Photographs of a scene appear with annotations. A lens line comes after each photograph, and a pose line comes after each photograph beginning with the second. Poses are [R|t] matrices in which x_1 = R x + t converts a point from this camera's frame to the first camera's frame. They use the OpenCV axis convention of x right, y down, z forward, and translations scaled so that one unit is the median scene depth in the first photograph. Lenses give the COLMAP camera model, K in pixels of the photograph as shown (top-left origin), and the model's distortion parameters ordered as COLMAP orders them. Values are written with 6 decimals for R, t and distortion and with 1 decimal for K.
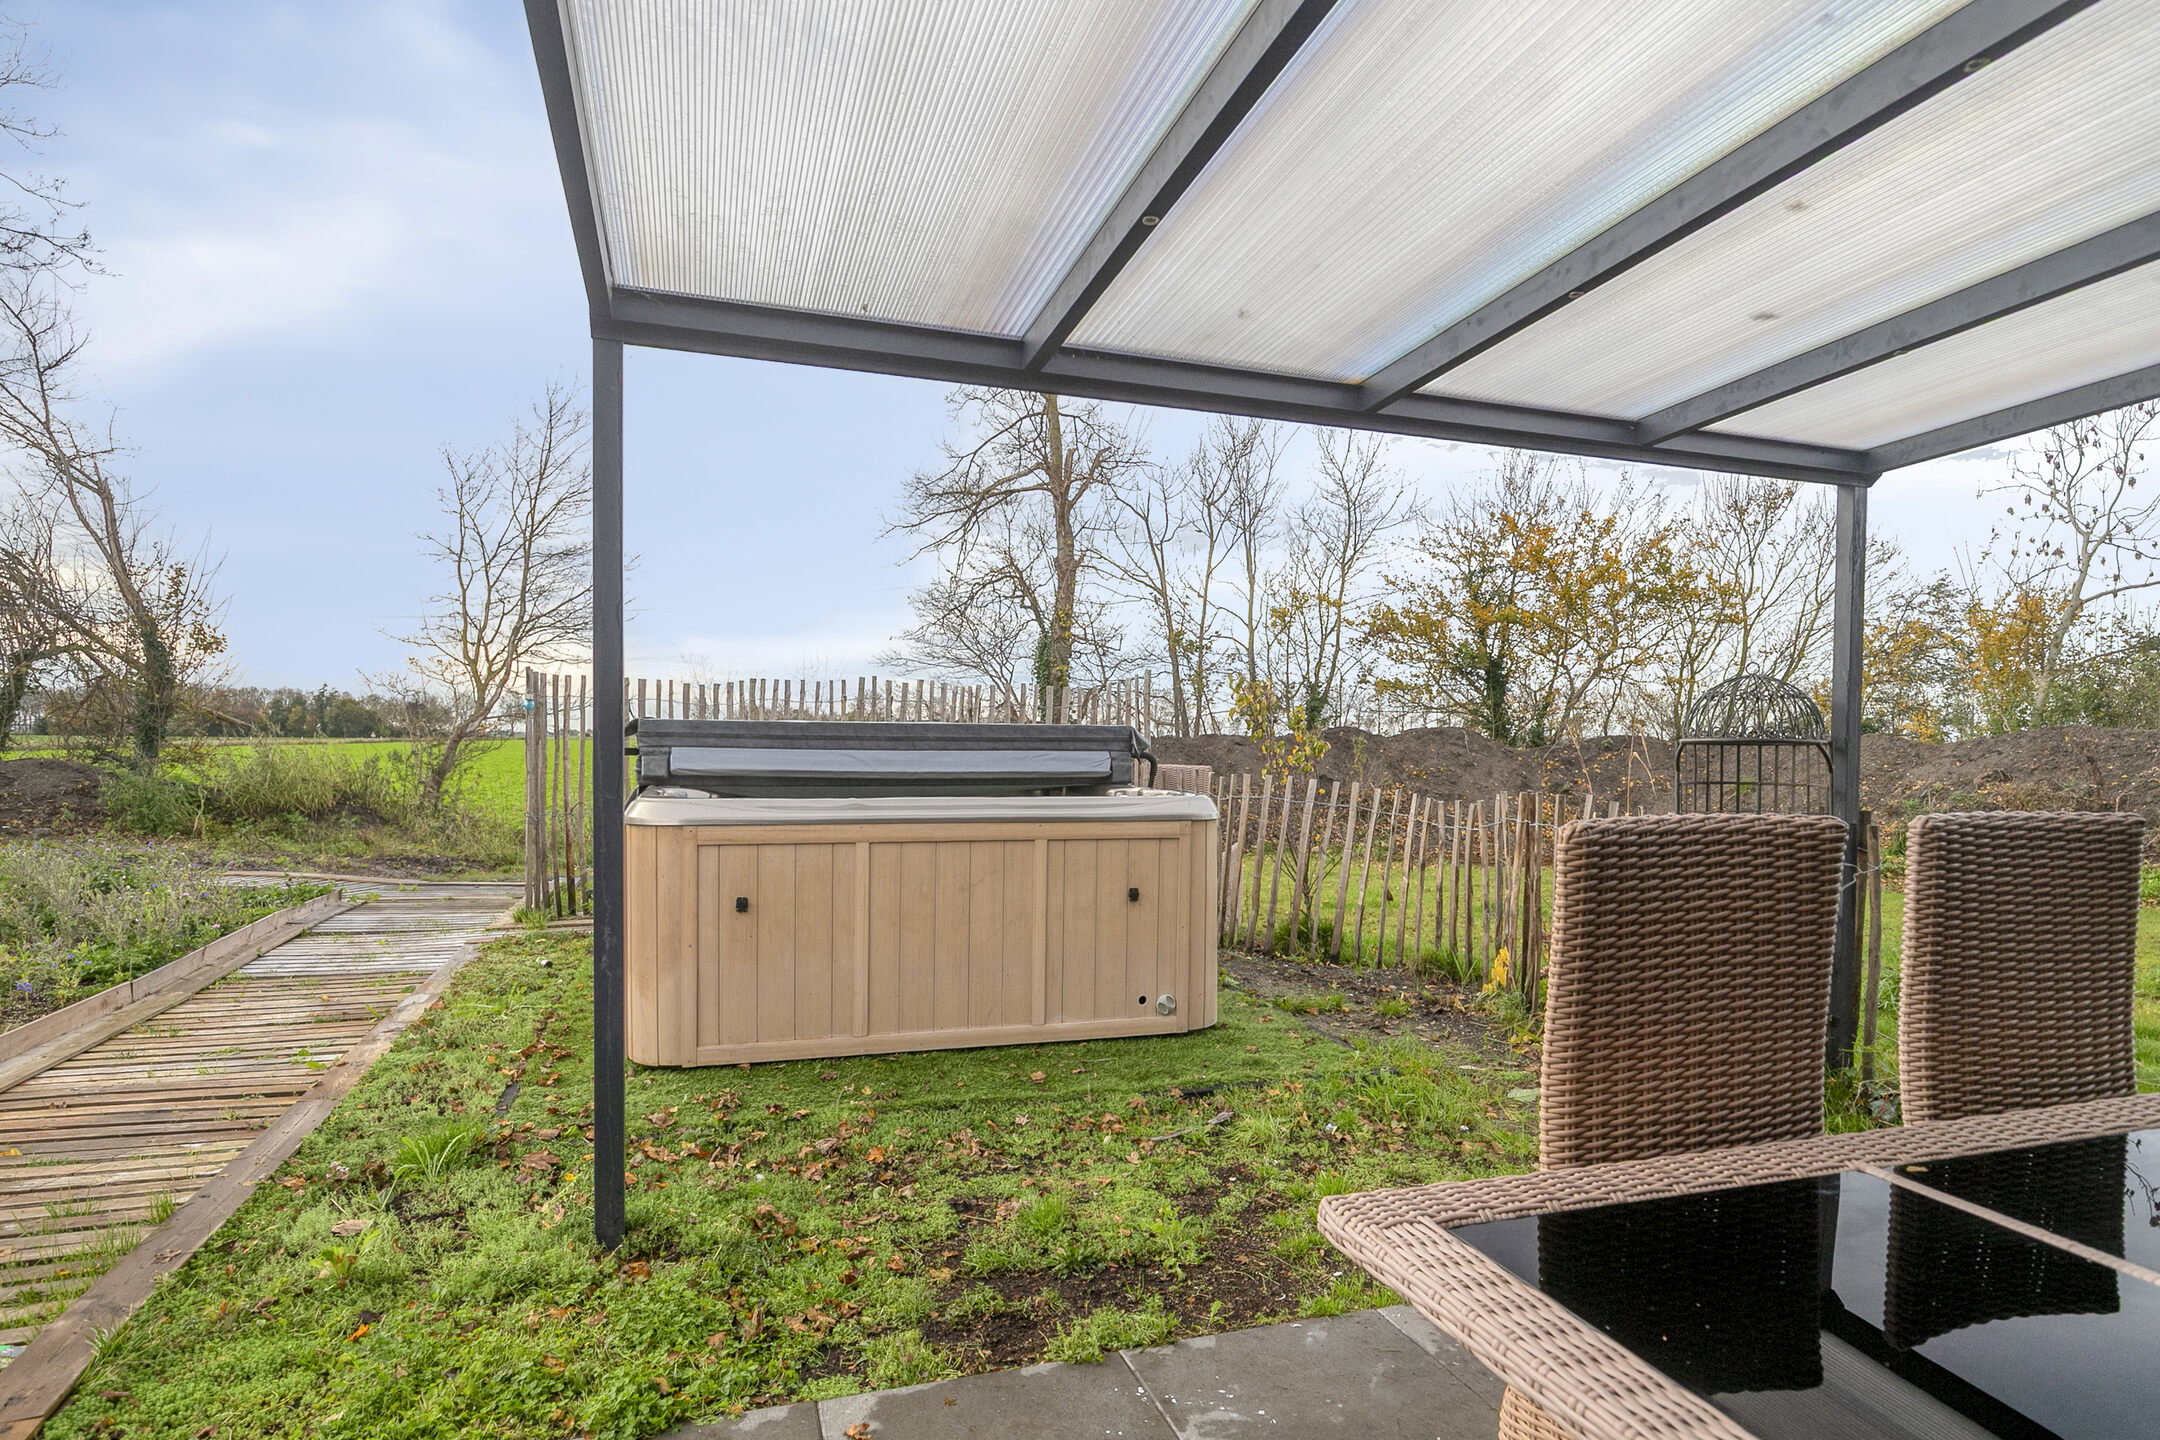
lens RADIAL K [[1151.6, 0, 1081.5], [0, 1151.6, 764.6], [0, 0, 1]] dist [-0.002933, -0.000705]
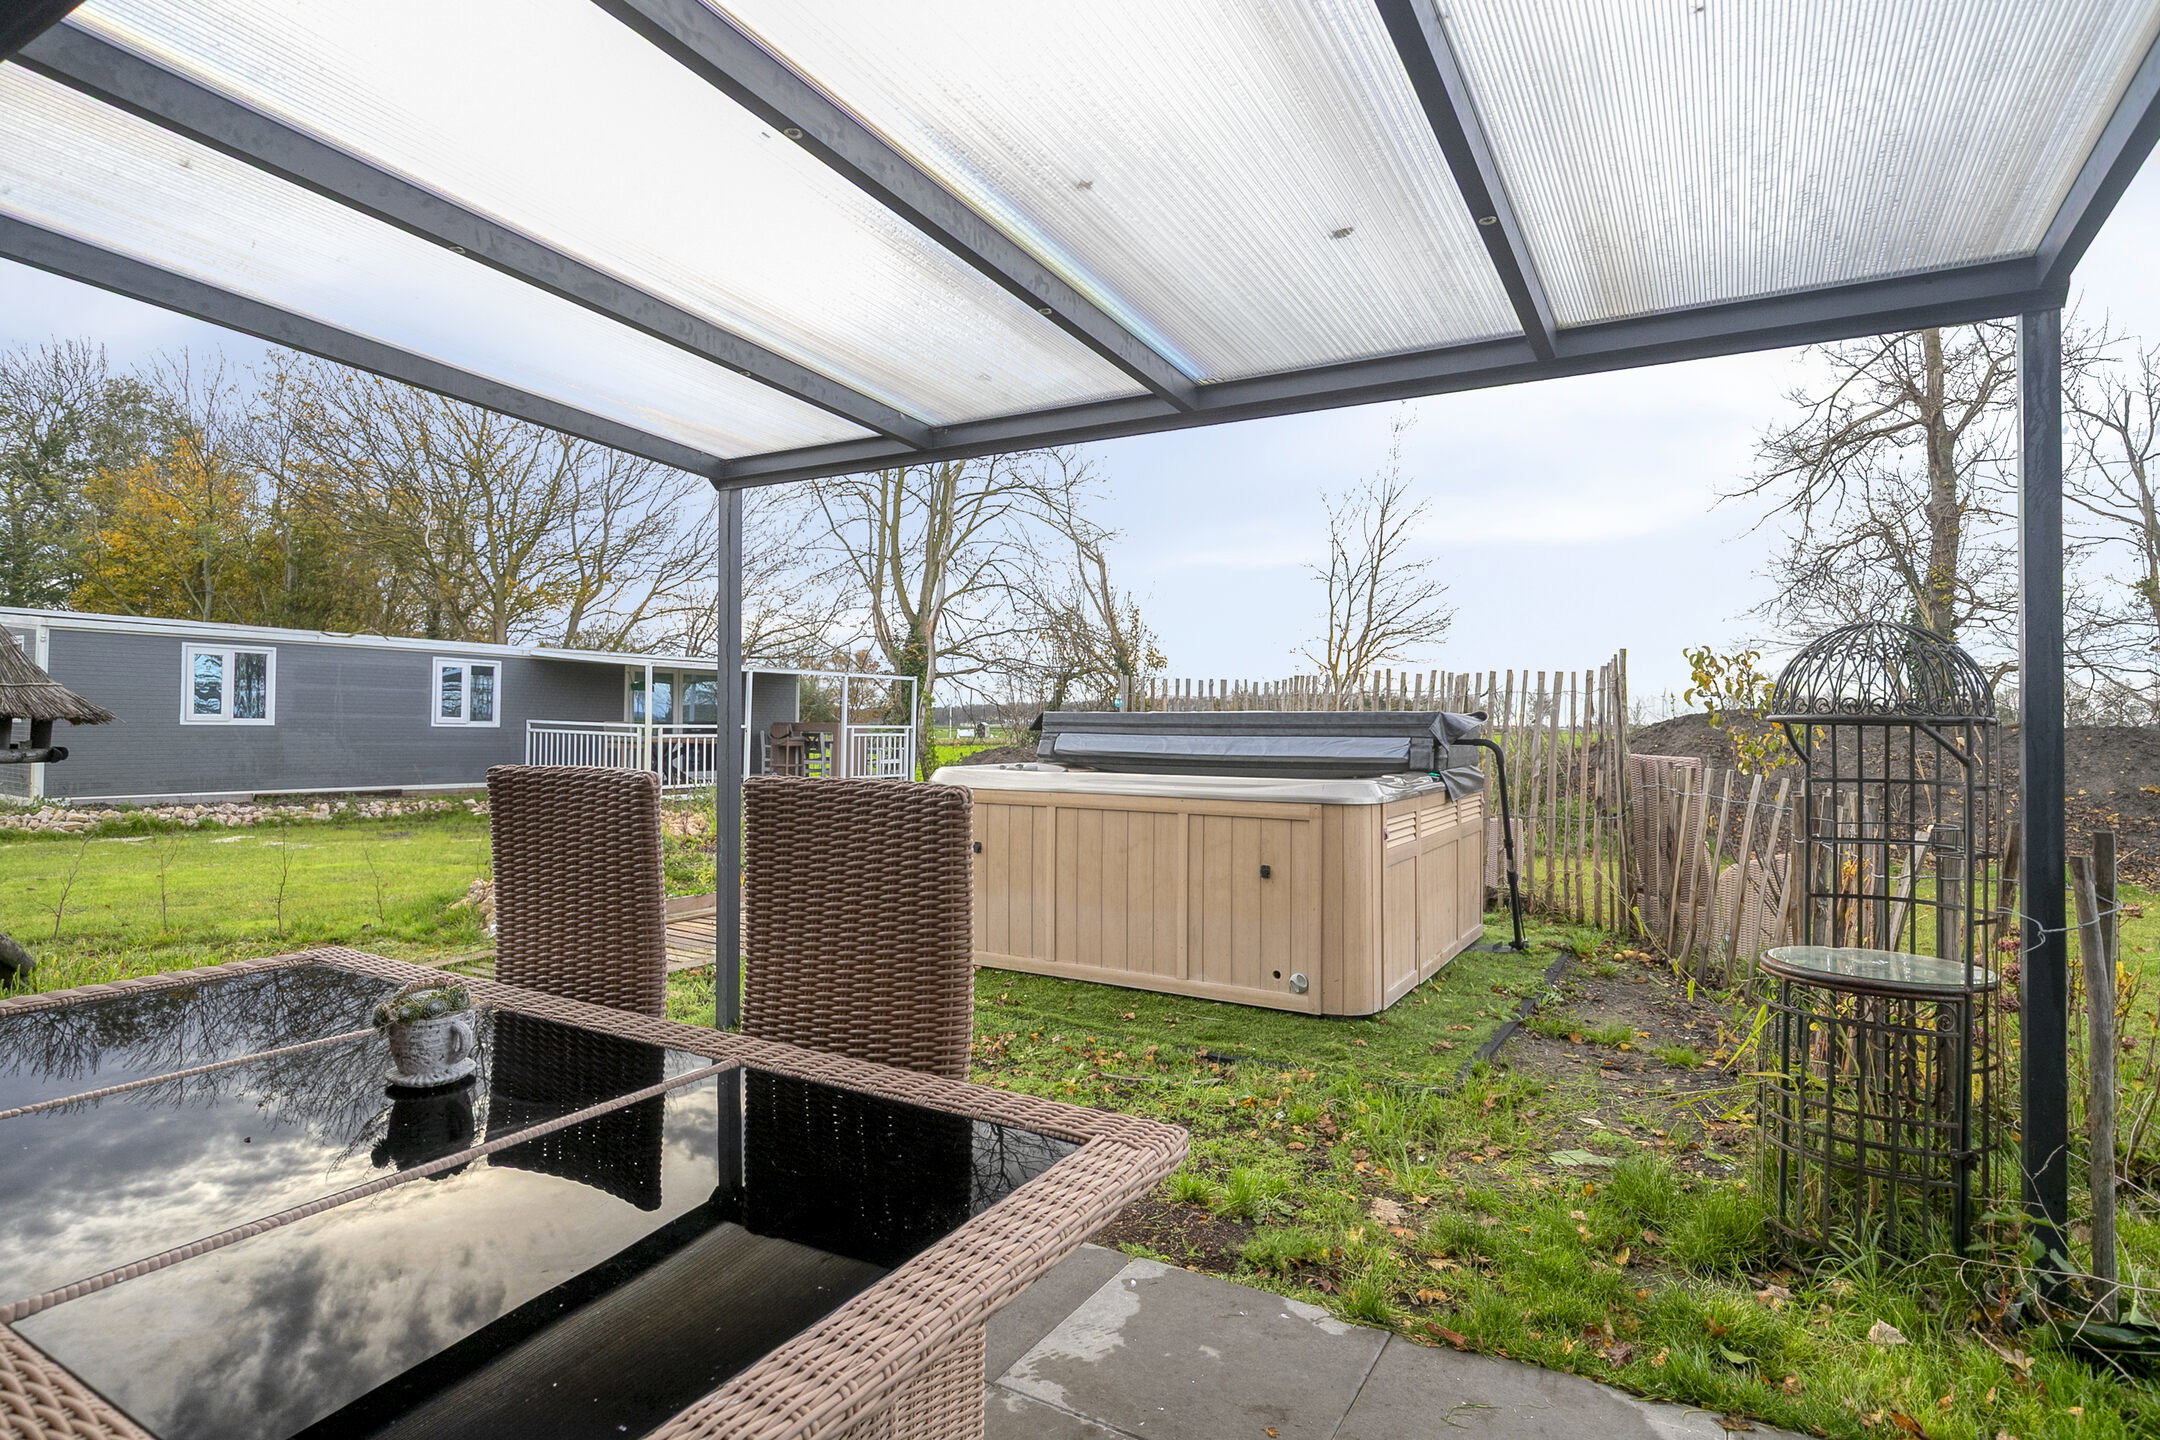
lens RADIAL K [[1121.2, 0, 1080.0], [0, 1121.2, 720.0], [0, 0, 1]] dist [-0.001622, -0.000260]
pose [[0.660728, -0.009776, -0.750561, 0.570848], [-0.016705, 0.999476, -0.027723, 0.004940], [0.750439, 0.030855, 0.660219, 0.157469]]
